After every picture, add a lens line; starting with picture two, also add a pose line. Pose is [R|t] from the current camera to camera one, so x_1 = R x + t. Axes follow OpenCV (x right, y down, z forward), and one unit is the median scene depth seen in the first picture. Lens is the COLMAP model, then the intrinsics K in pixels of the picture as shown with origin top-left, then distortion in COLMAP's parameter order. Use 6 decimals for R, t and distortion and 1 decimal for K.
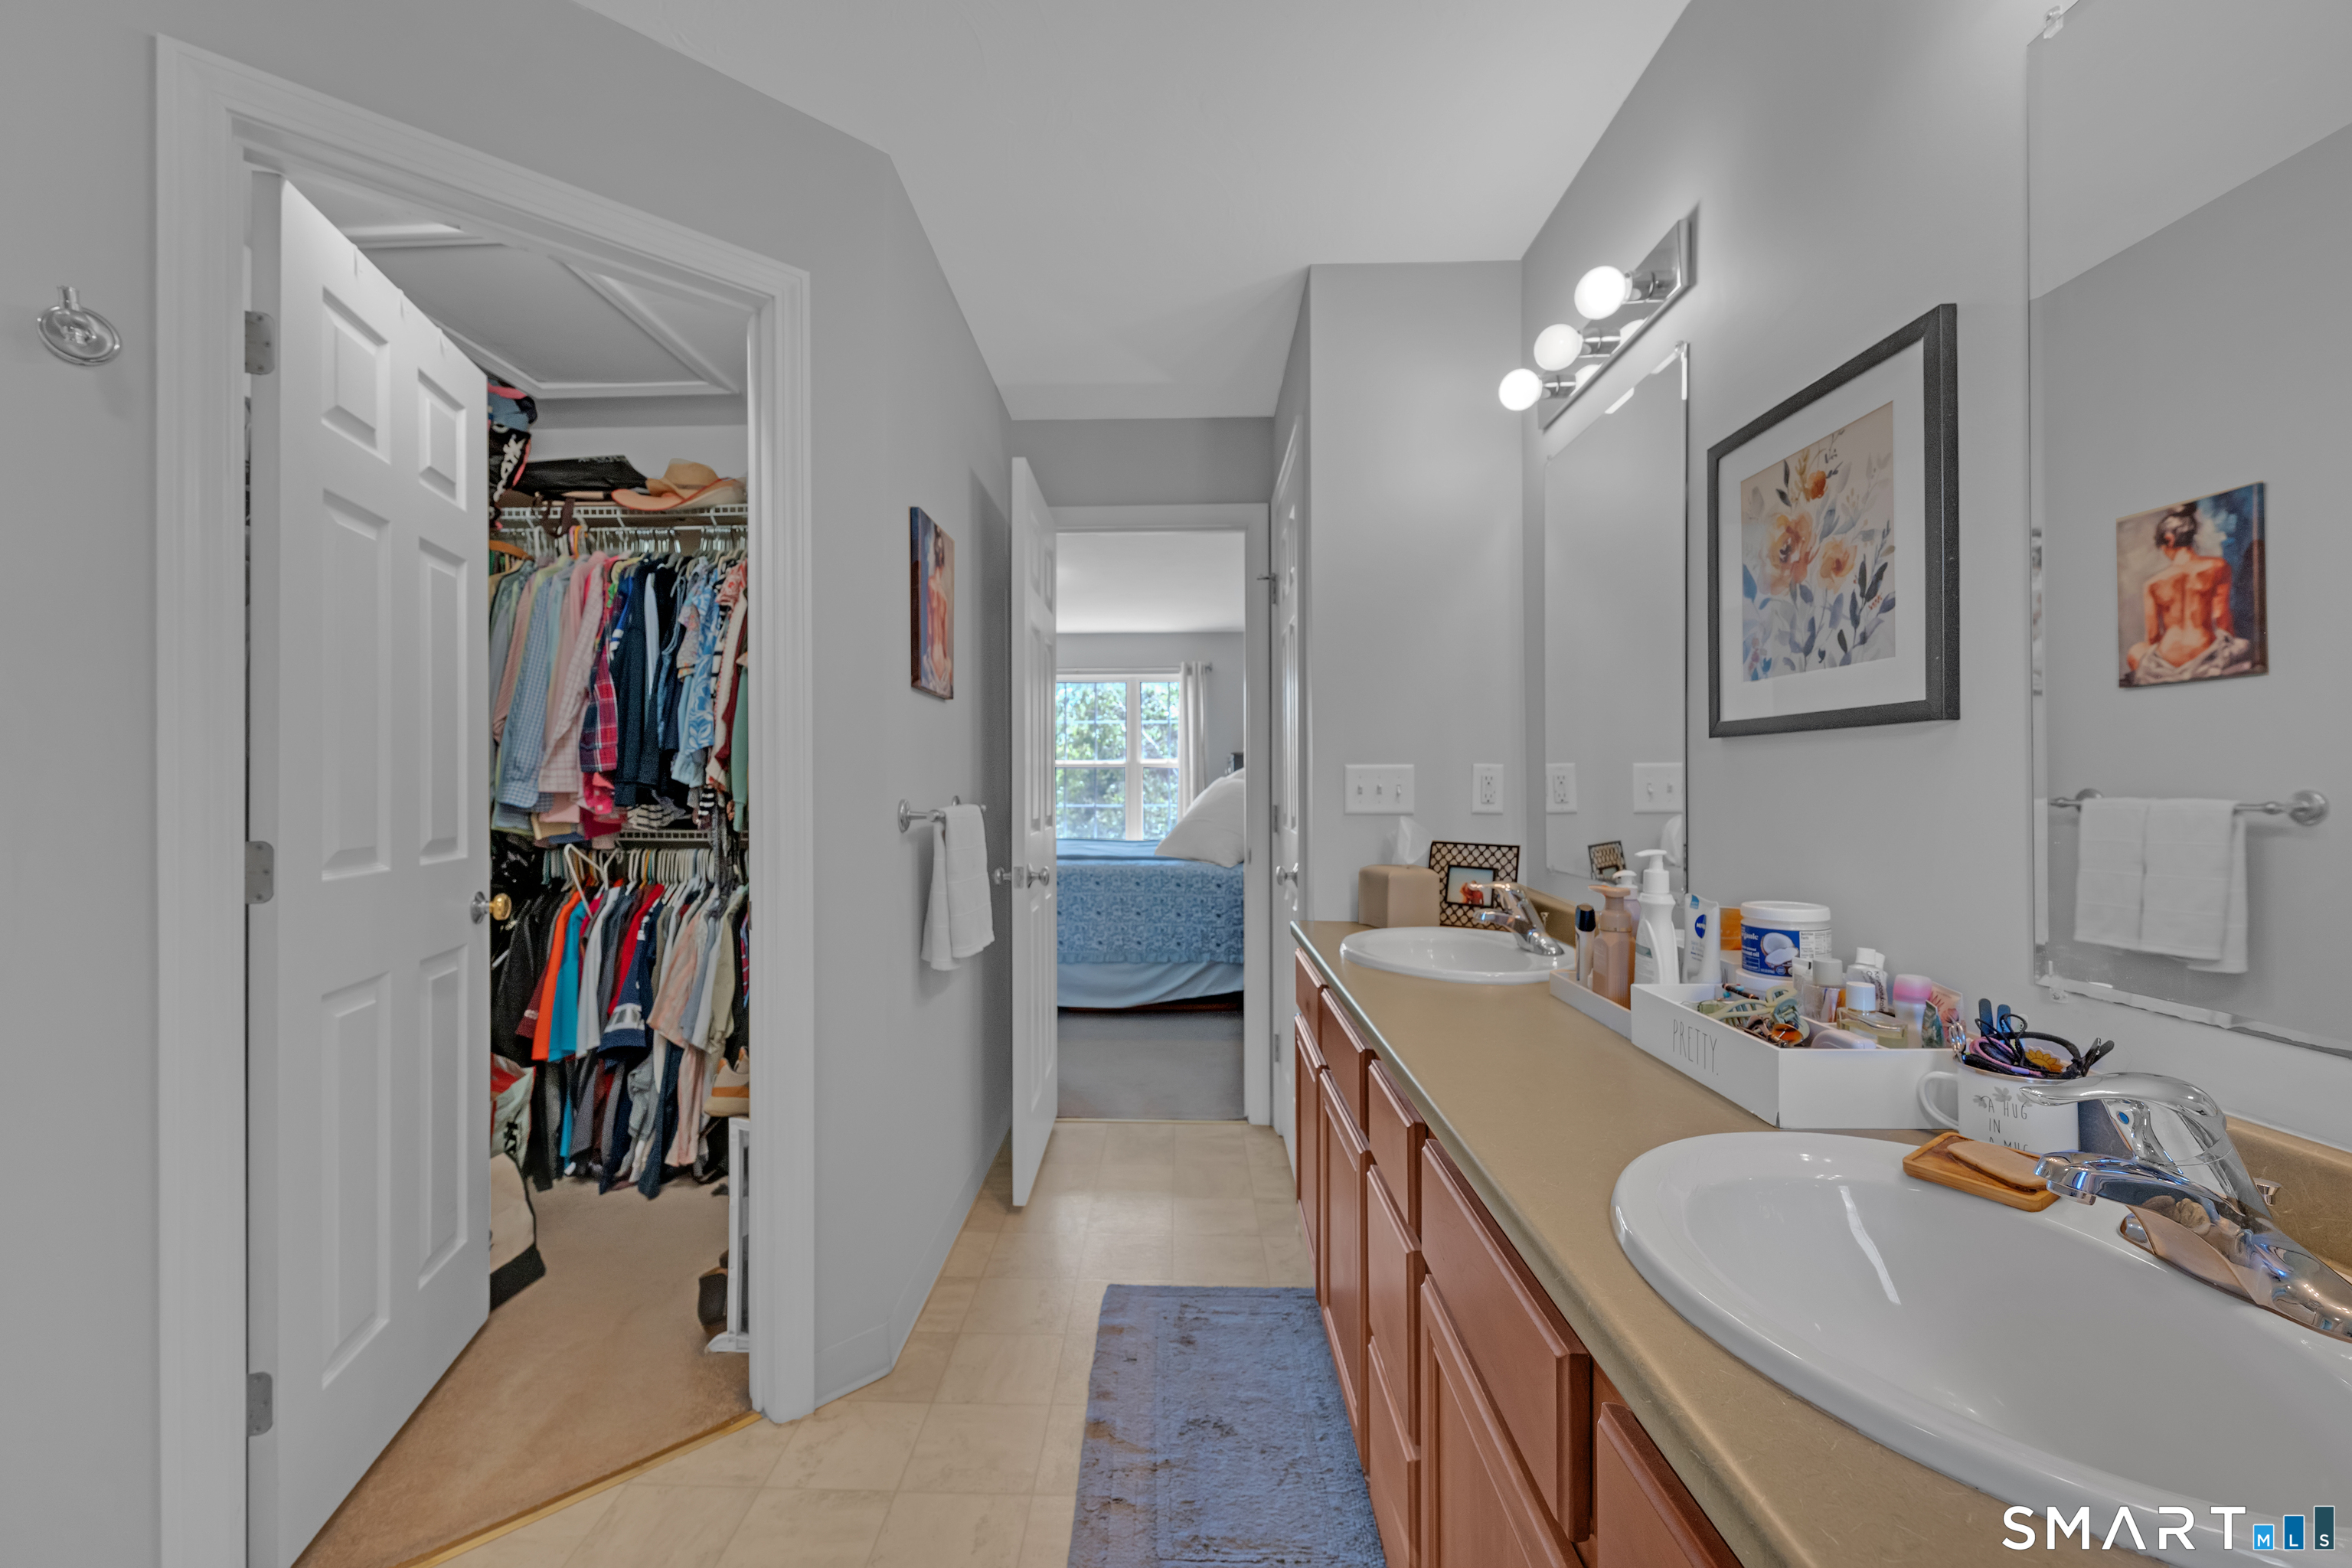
lens RADIAL K [[956.1, 0, 1138.3], [0, 956.1, 779.2], [0, 0, 1]] dist [0.015569, 0.000067]
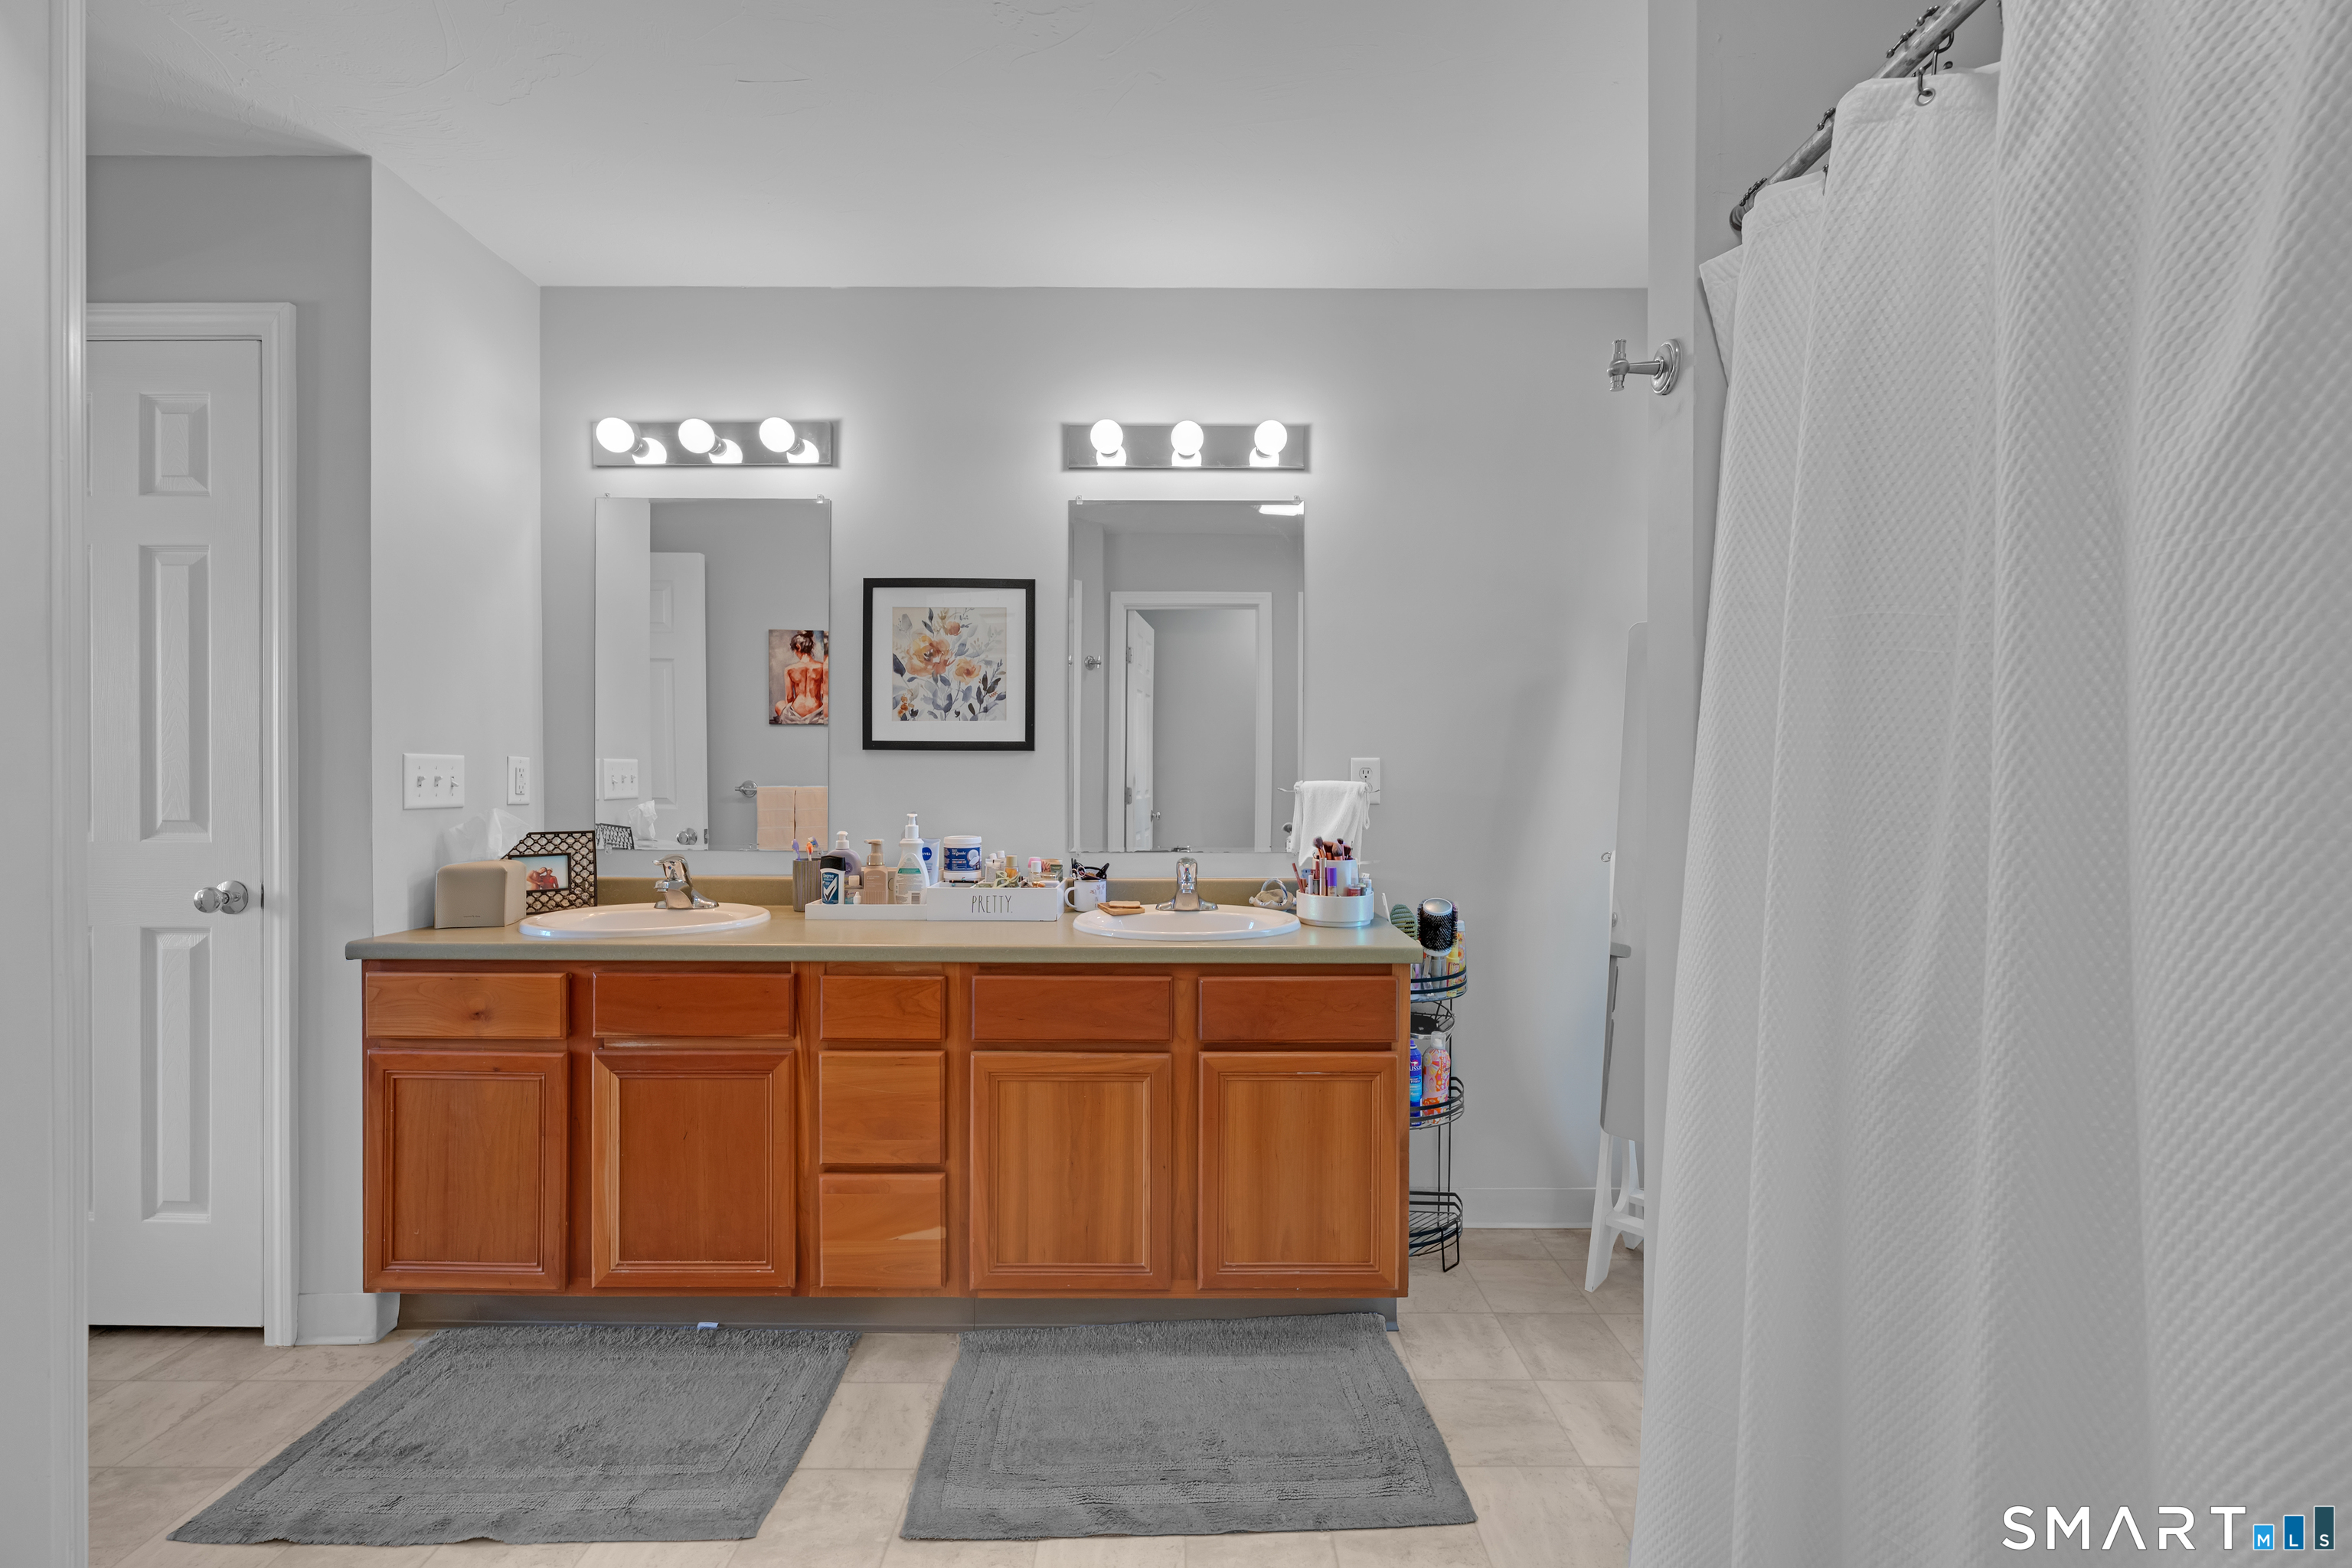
lens RADIAL K [[902.0, 0, 1176.0], [0, 902.0, 784.0], [0, 0, 1]] dist [-0.000112, 0.000051]
pose [[-0.042265, -0.000011, 0.999106, -1.162410], [-0.006393, 0.999980, -0.000259, 0.016499], [-0.999086, -0.006398, -0.042264, 0.594943]]
